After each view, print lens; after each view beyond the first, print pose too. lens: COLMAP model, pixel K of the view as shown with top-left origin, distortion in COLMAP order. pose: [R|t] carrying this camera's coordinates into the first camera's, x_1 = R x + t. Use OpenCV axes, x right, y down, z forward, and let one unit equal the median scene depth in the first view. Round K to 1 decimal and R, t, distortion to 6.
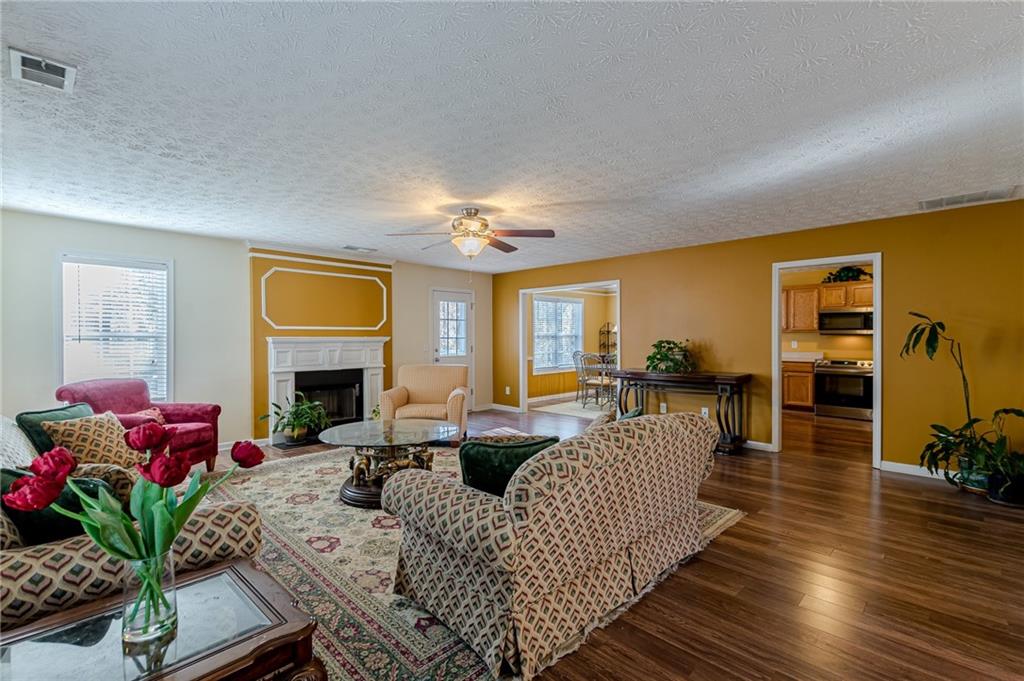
lens RADIAL K [[459.8, 0, 511.1], [0, 459.8, 341.2], [0, 0, 1]] dist [0.008161, 0.000010]
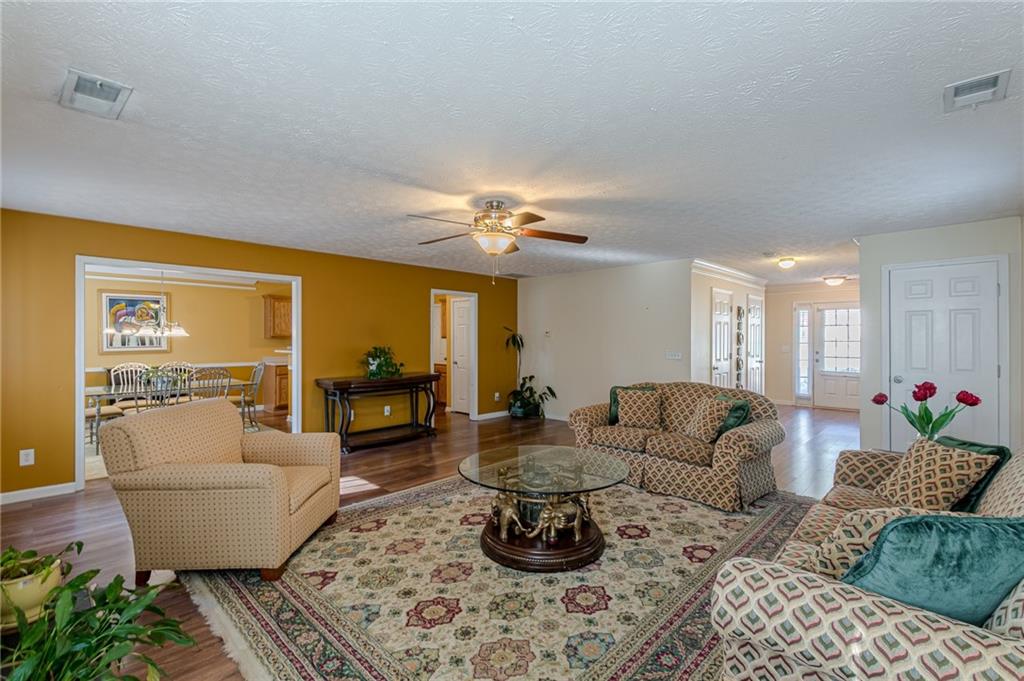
lens RADIAL K [[459.8, 0, 509.8], [0, 459.8, 336.1], [0, 0, 1]] dist [0.008161, 0.000010]
pose [[-0.007729, 0.005587, 0.999955, -0.943443], [0.010751, 0.999927, -0.005504, -0.022132], [-0.999912, 0.010708, -0.007789, 0.947974]]
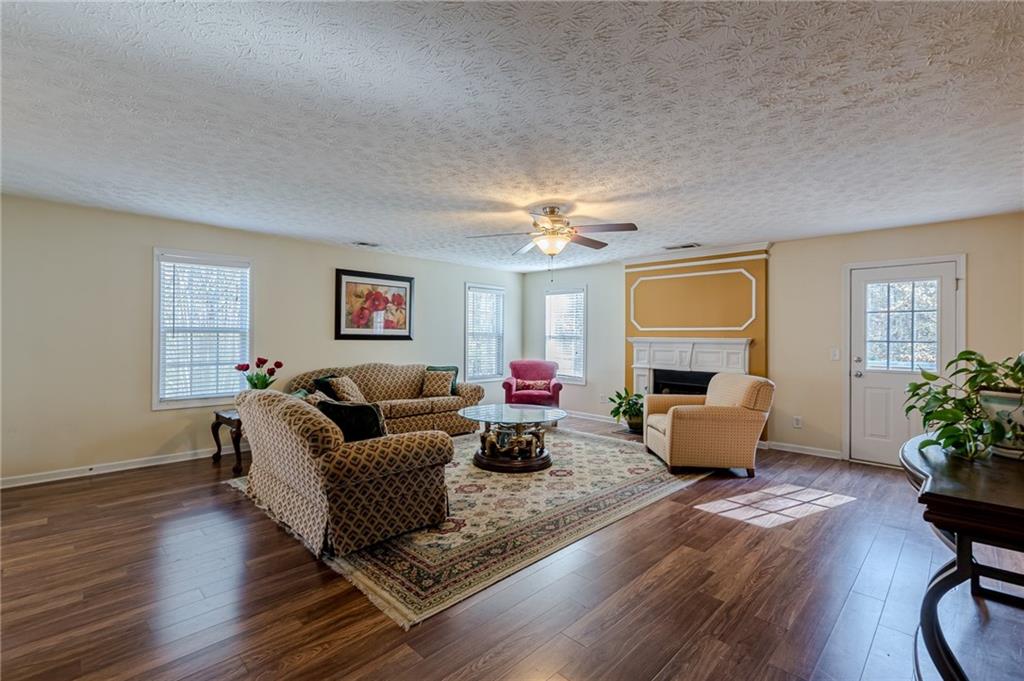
lens RADIAL K [[459.8, 0, 507.5], [0, 459.8, 337.2], [0, 0, 1]] dist [0.008161, 0.000010]
pose [[-0.004083, 0.005270, -0.999978, 0.869610], [-0.019914, 0.999787, 0.005351, -0.012384], [0.999793, 0.019935, -0.003977, 0.882840]]
